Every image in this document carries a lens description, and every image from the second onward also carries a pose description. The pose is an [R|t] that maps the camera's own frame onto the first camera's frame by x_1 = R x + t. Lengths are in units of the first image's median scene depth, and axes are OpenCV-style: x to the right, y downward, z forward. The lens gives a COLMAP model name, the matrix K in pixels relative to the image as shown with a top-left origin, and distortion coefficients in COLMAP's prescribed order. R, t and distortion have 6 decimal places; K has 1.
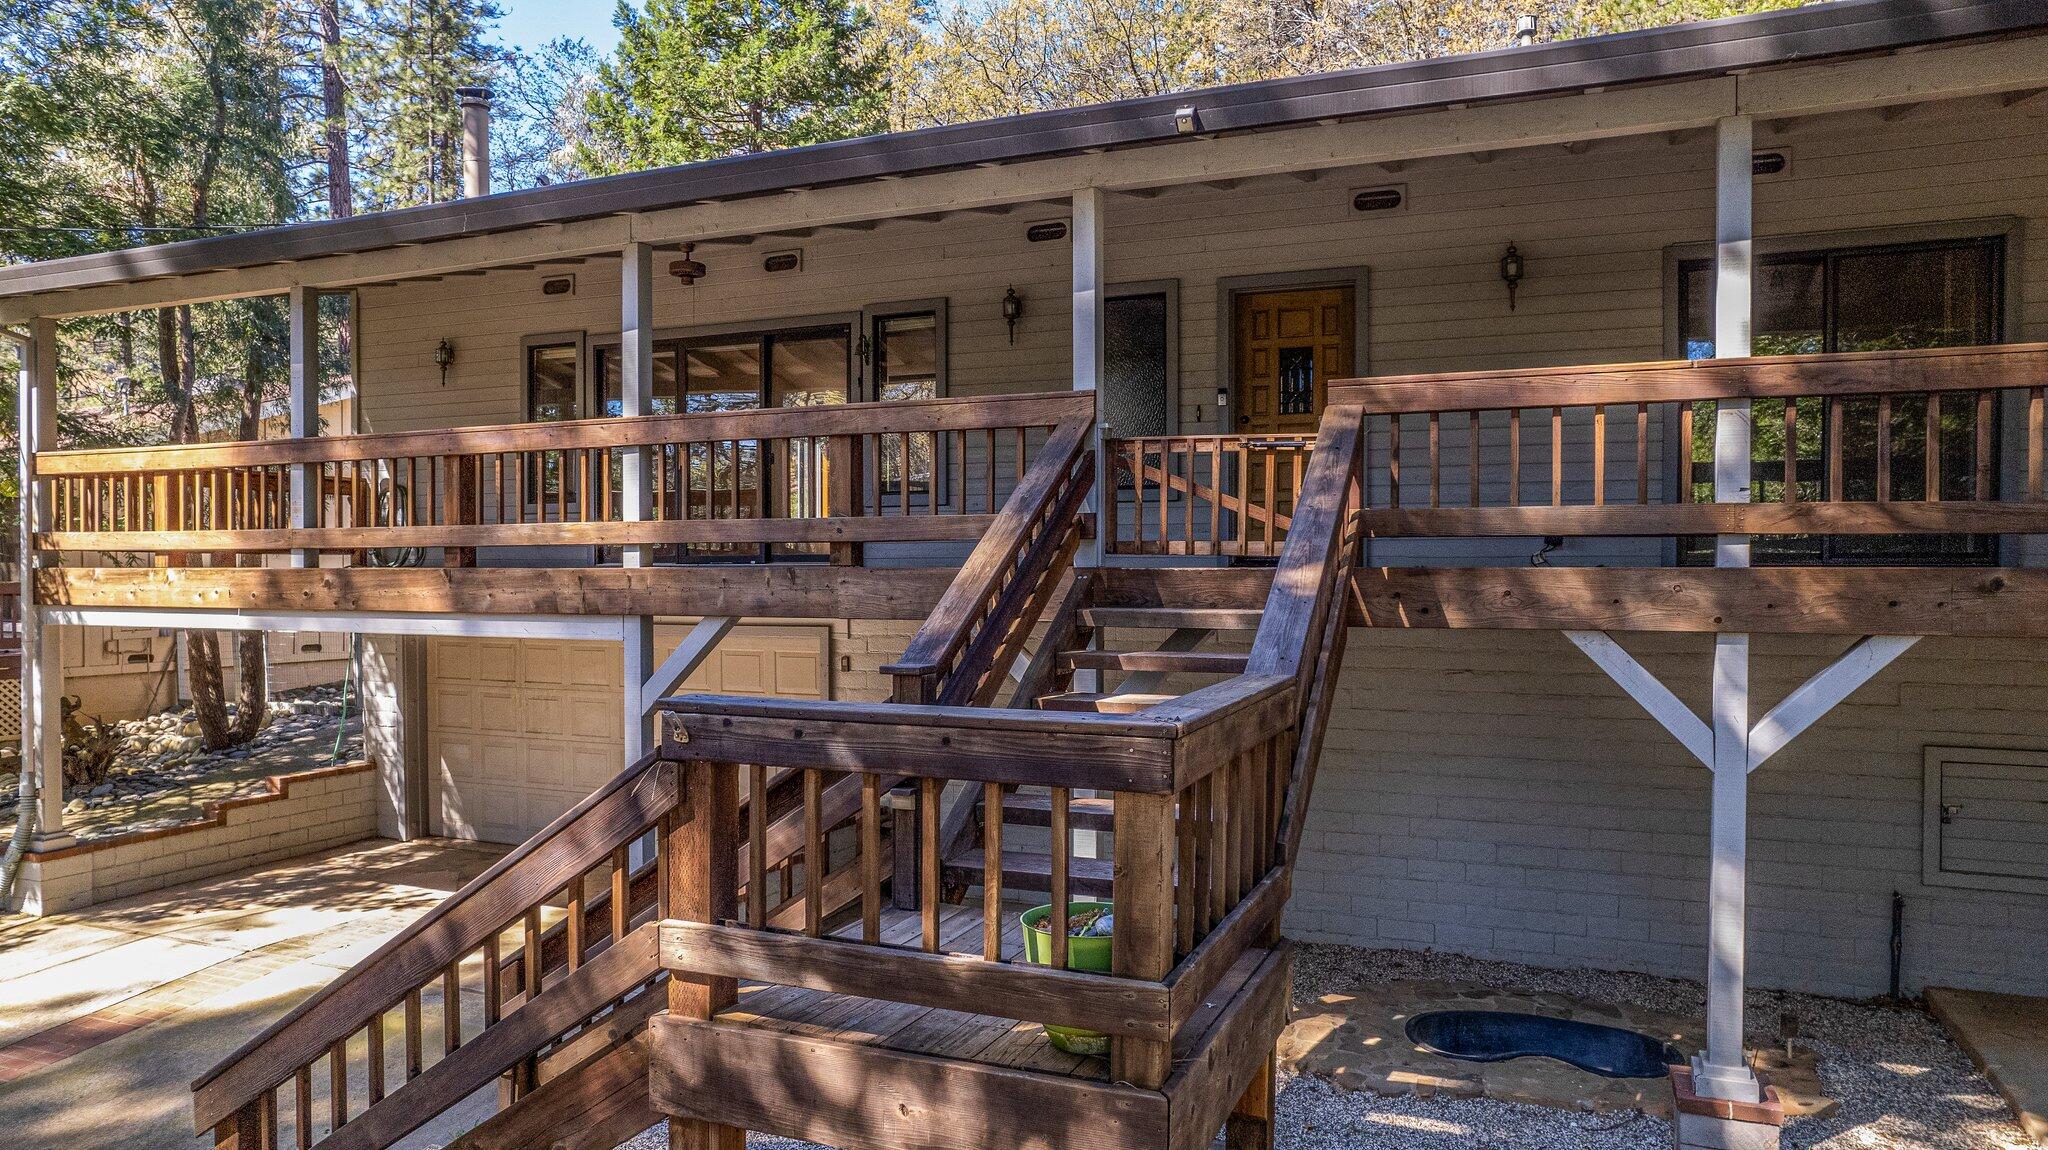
lens RADIAL K [[1280.7, 0, 1129.5], [0, 1280.7, 567.6], [0, 0, 1]] dist [-0.011144, 0.003720]
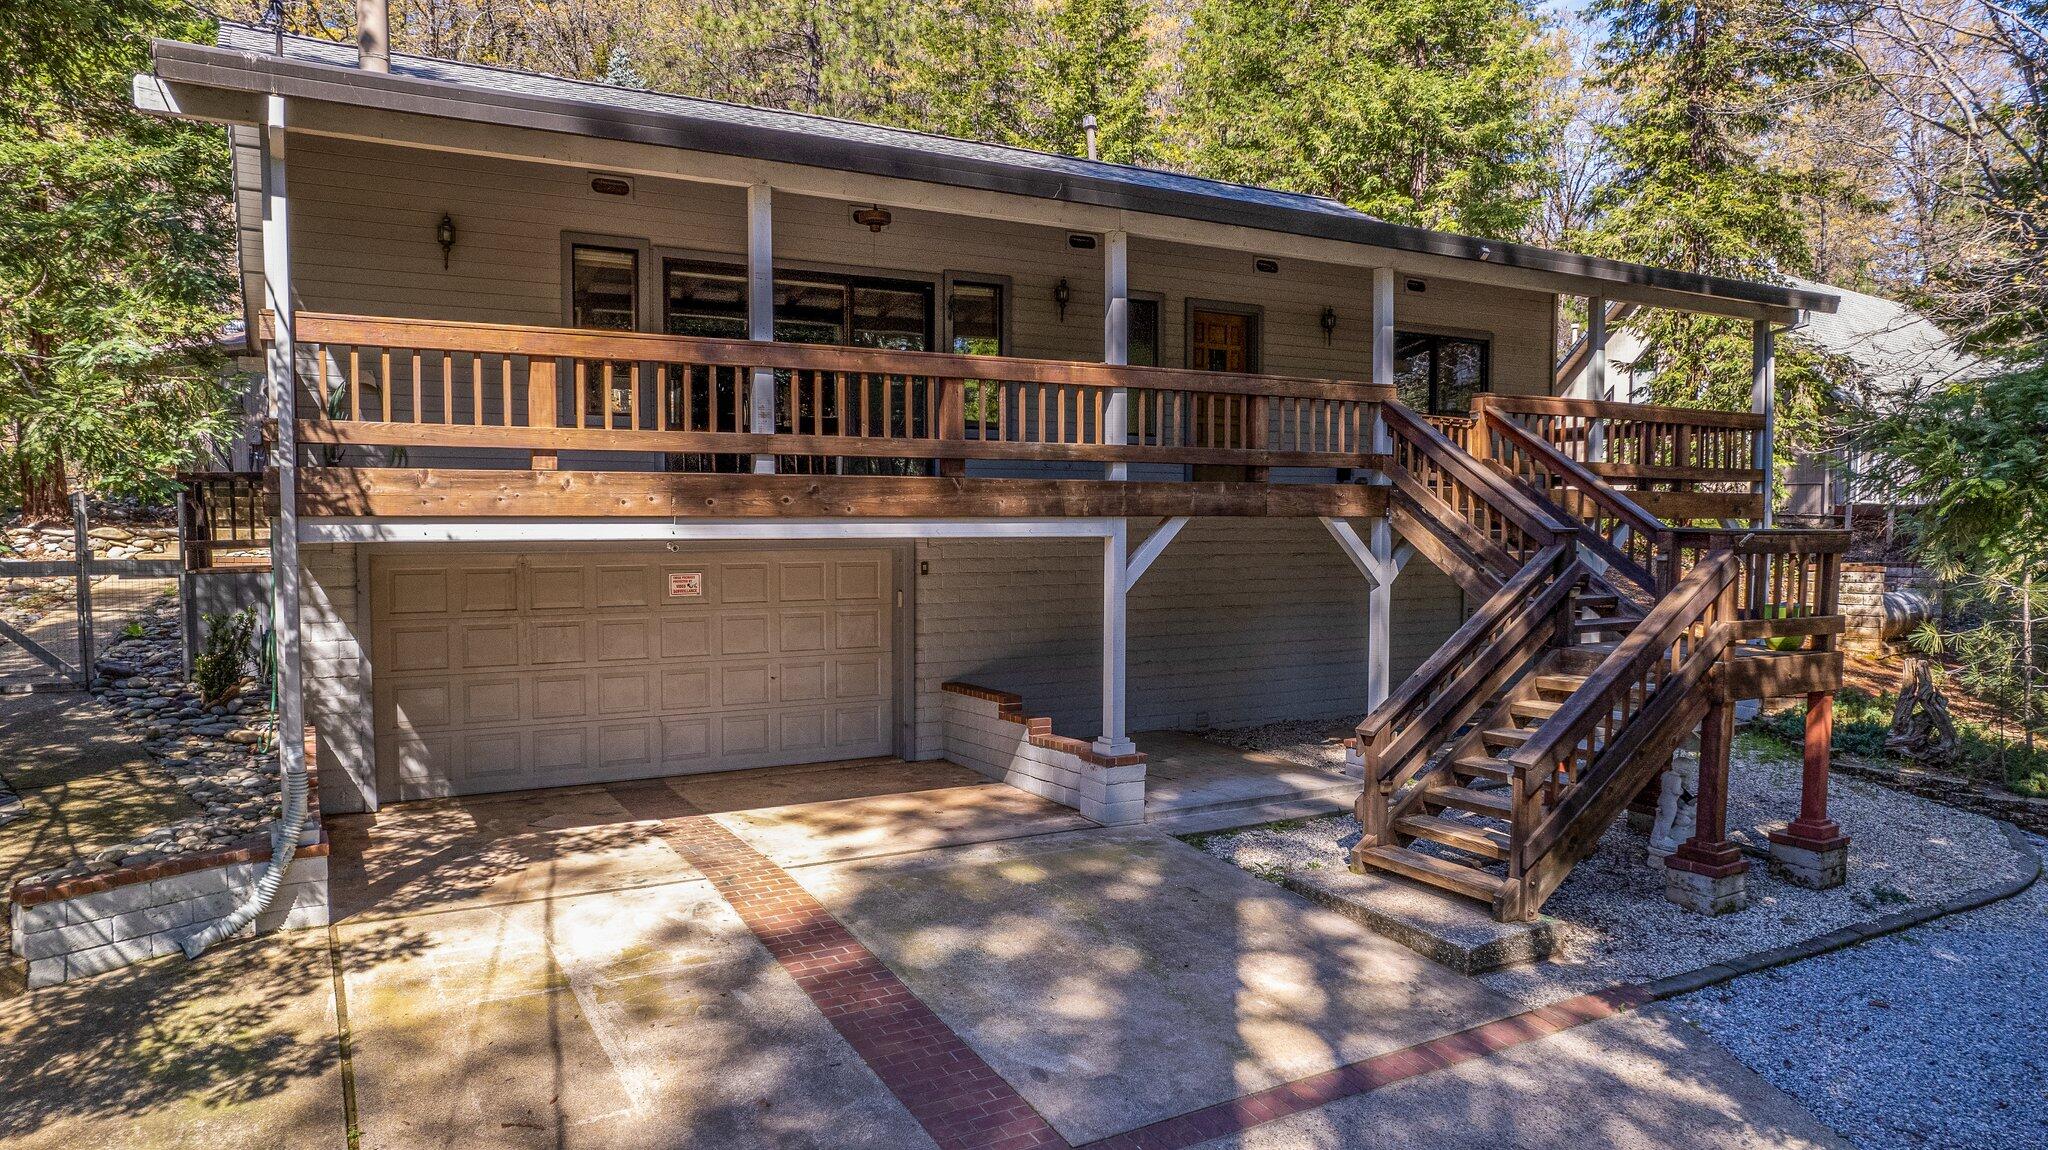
lens RADIAL K [[1280.7, 0, 1018.7], [0, 1280.7, 583.5], [0, 0, 1]] dist [-0.011144, 0.003720]
pose [[0.630259, -0.037394, 0.775484, -1.215967], [0.003156, 0.998955, 0.045605, 0.038331], [-0.776379, -0.026296, 0.629718, 0.197410]]
